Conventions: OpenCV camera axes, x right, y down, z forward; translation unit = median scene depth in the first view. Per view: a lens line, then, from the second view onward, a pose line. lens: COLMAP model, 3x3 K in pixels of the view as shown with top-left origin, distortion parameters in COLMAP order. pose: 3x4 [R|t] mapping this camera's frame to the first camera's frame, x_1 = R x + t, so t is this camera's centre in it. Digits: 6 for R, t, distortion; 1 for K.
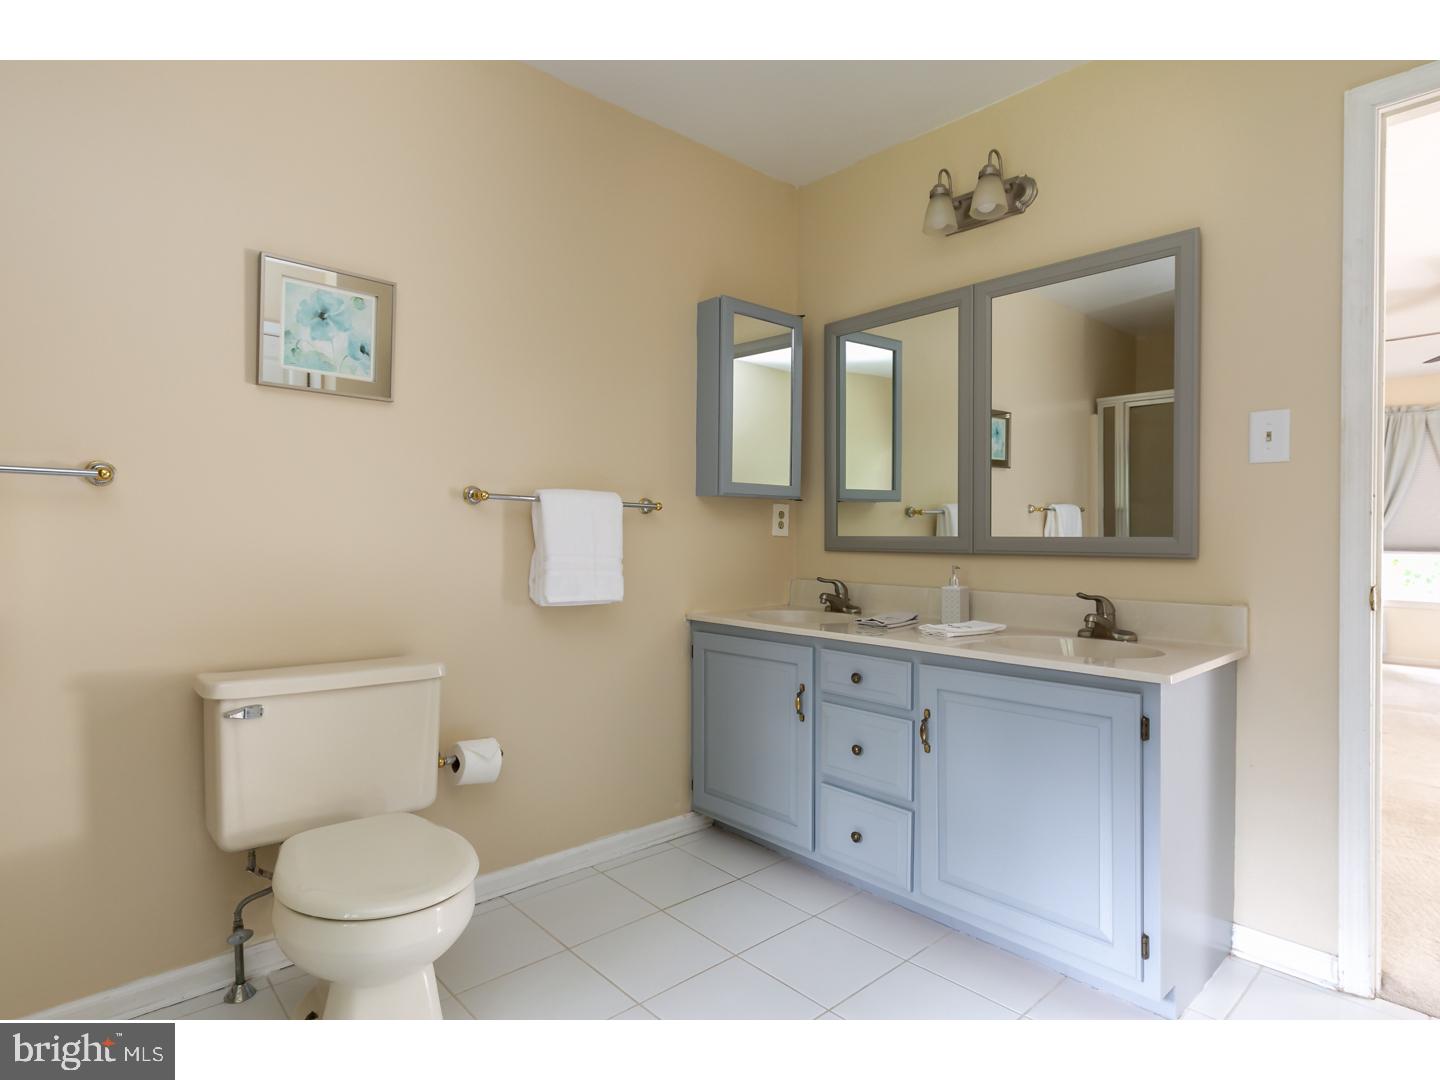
lens RADIAL K [[803.4, 0, 720.0], [0, 803.4, 535.5], [0, 0, 1]] dist [-0.000794, 0.000027]
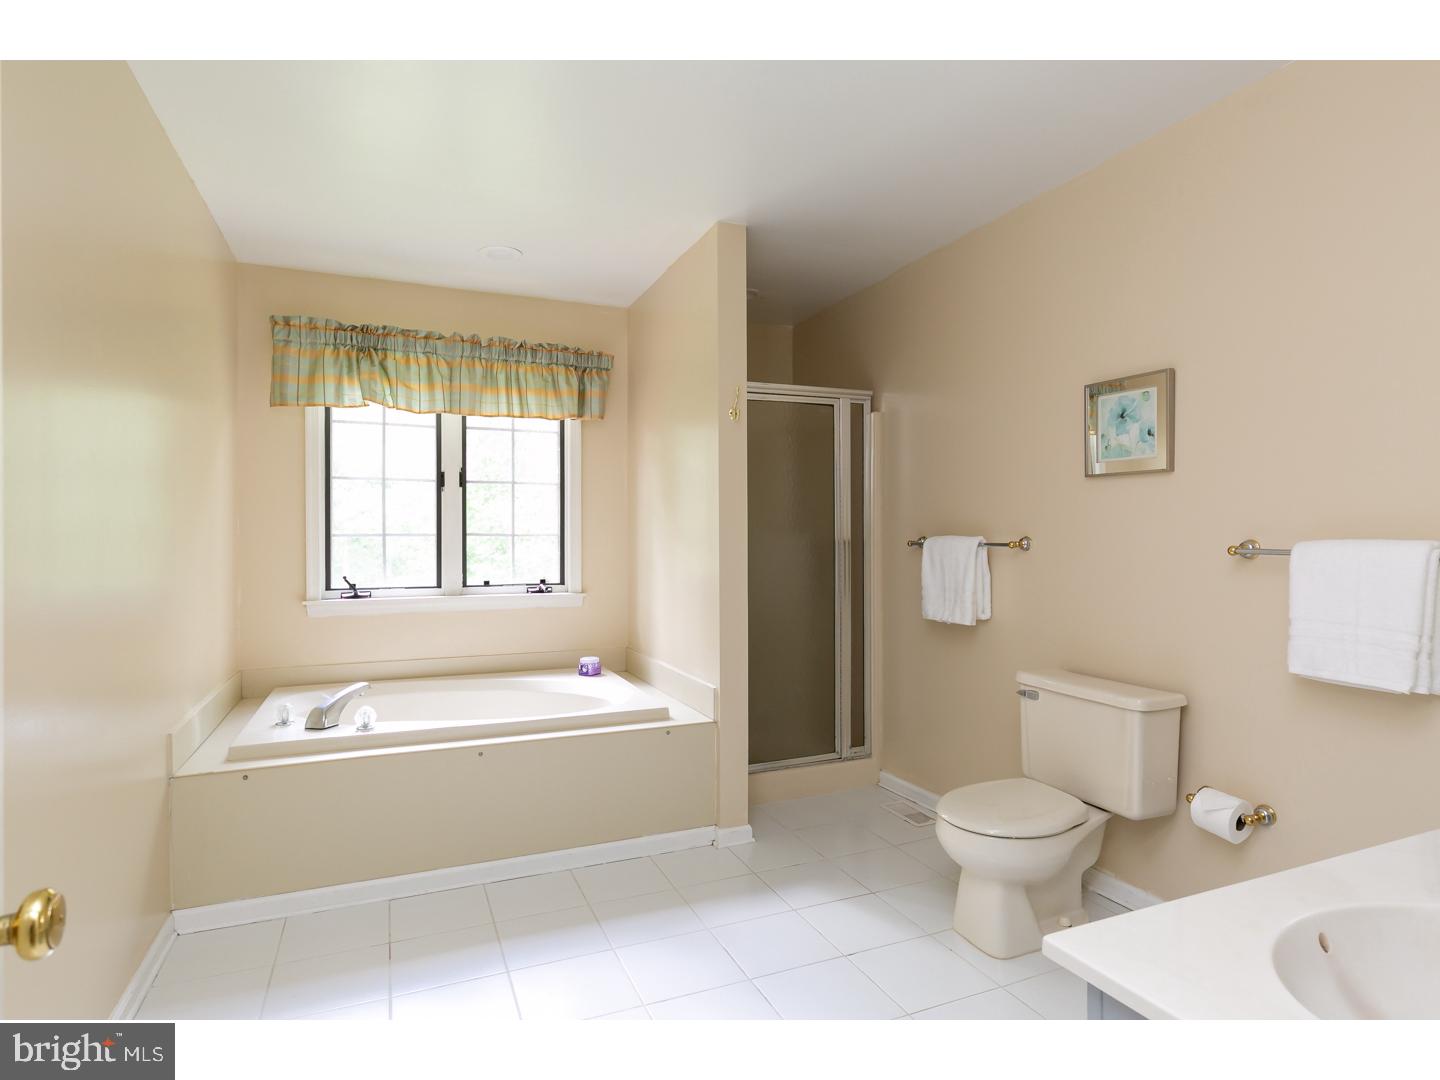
lens RADIAL K [[803.4, 0, 720.6], [0, 803.4, 546.2], [0, 0, 1]] dist [-0.000794, 0.000027]
pose [[-0.328571, -0.013445, -0.944384, 0.941757], [-0.005872, 0.999908, -0.012192, -0.041175], [0.944461, 0.001540, -0.328620, 0.805084]]
